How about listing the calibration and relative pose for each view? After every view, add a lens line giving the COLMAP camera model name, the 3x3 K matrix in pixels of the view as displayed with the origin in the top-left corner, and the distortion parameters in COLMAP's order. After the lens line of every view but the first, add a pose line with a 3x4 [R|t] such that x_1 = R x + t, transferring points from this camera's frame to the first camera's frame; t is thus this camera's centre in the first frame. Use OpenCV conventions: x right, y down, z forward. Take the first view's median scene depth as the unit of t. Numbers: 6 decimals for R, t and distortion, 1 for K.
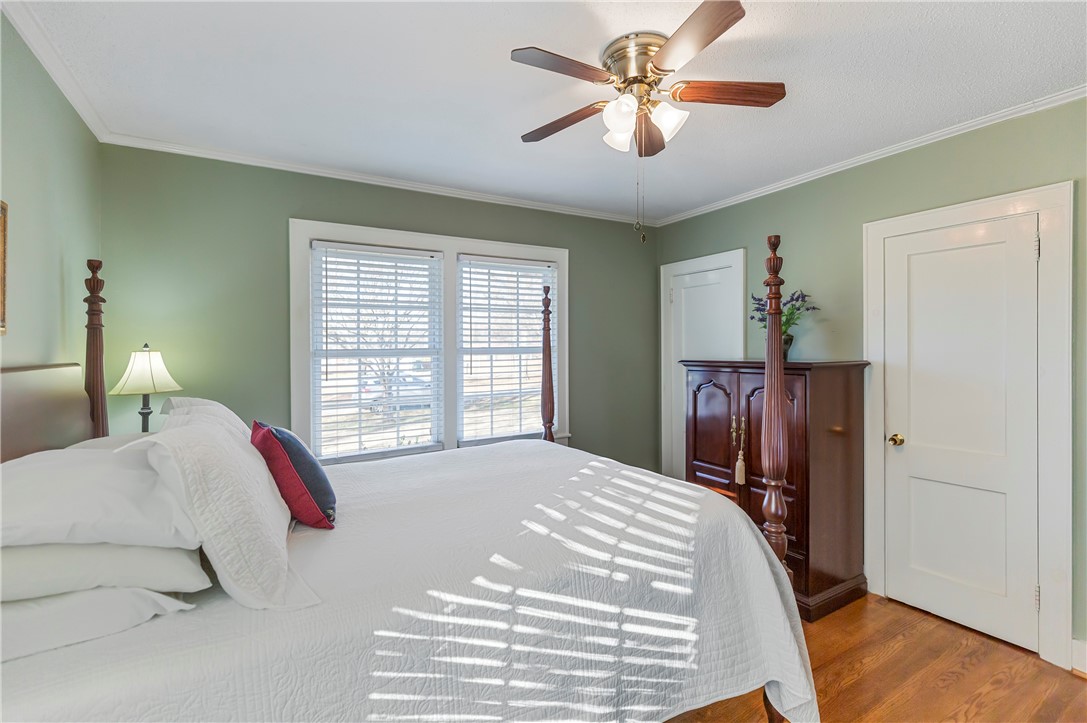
lens RADIAL K [[490.5, 0, 540.5], [0, 490.5, 354.7], [0, 0, 1]] dist [0.009721, 0.000127]
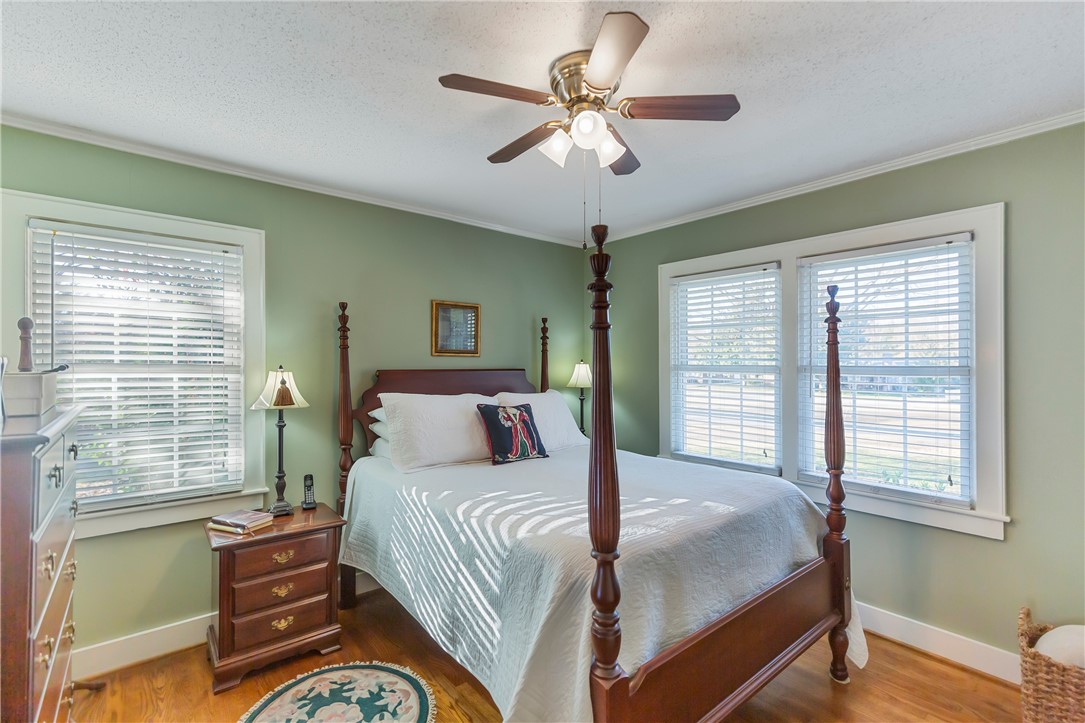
lens RADIAL K [[490.4, 0, 546.9], [0, 490.4, 356.3], [0, 0, 1]] dist [0.003192, 0.000357]
pose [[0.157068, 0.002631, -0.987584, 1.189524], [-0.020192, 0.999796, -0.000548, -0.039353], [0.987381, 0.020027, 0.157089, 0.785297]]
